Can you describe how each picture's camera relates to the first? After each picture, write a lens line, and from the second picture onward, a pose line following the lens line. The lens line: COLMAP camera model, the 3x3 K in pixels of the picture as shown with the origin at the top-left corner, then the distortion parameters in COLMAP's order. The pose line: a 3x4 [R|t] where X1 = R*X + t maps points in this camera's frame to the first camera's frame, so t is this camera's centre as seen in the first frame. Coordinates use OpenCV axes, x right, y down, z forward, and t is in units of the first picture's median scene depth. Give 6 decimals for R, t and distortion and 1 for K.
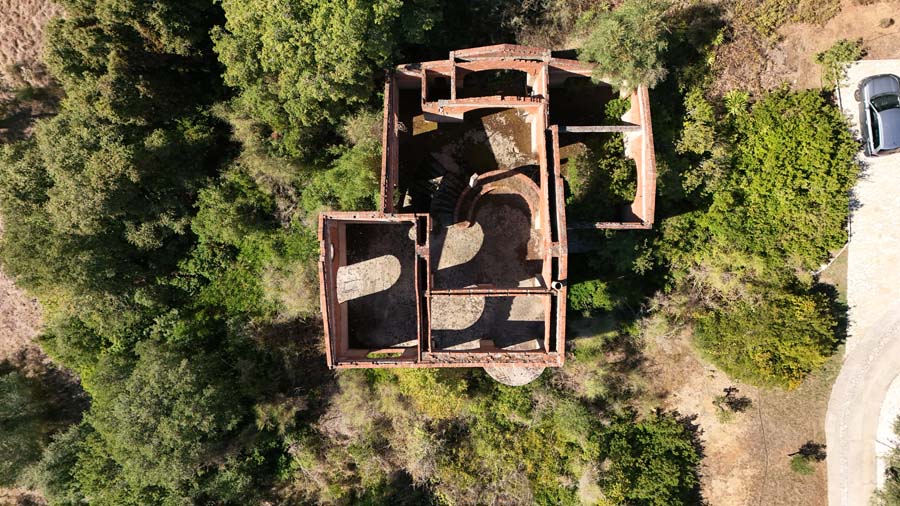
lens RADIAL K [[654.7, 0, 450.0], [0, 654.7, 253.0], [0, 0, 1]] dist [0.027844, -0.000183]
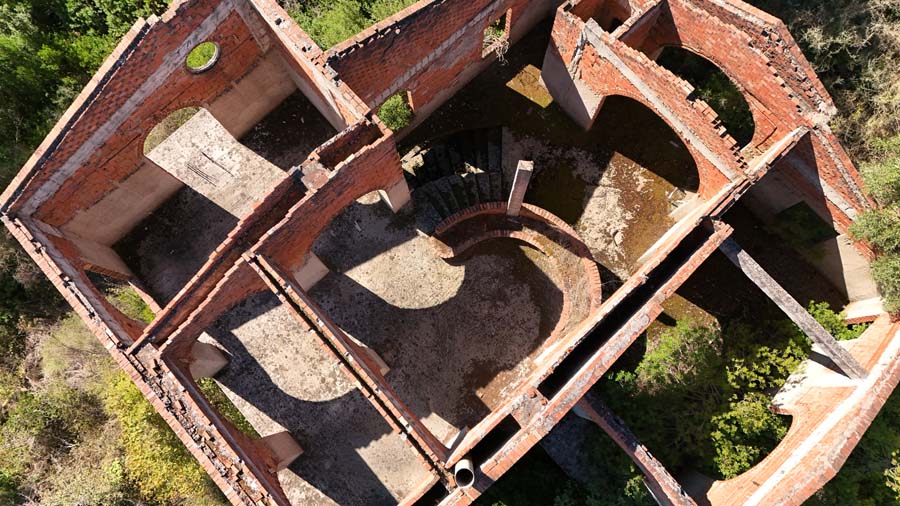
lens RADIAL K [[662.5, 0, 453.6], [0, 662.5, 250.8], [0, 0, 1]] dist [0.020931, -0.000991]
pose [[0.668281, 0.730334, -0.141467, 0.100020], [-0.743885, 0.657595, -0.119184, 0.012327], [0.005984, 0.184884, 0.982742, 0.499646]]
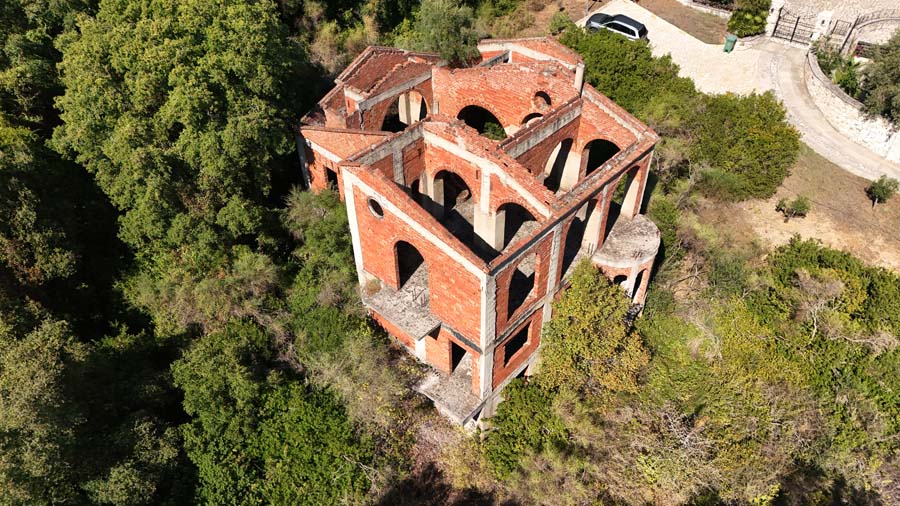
lens RADIAL K [[662.5, 0, 453.6], [0, 662.5, 250.8], [0, 0, 1]] dist [0.020931, -0.000991]
pose [[0.684697, -0.489058, 0.540381, -0.518832], [0.728694, 0.445190, -0.520394, 0.454159], [0.013931, 0.750085, 0.661194, 0.463006]]
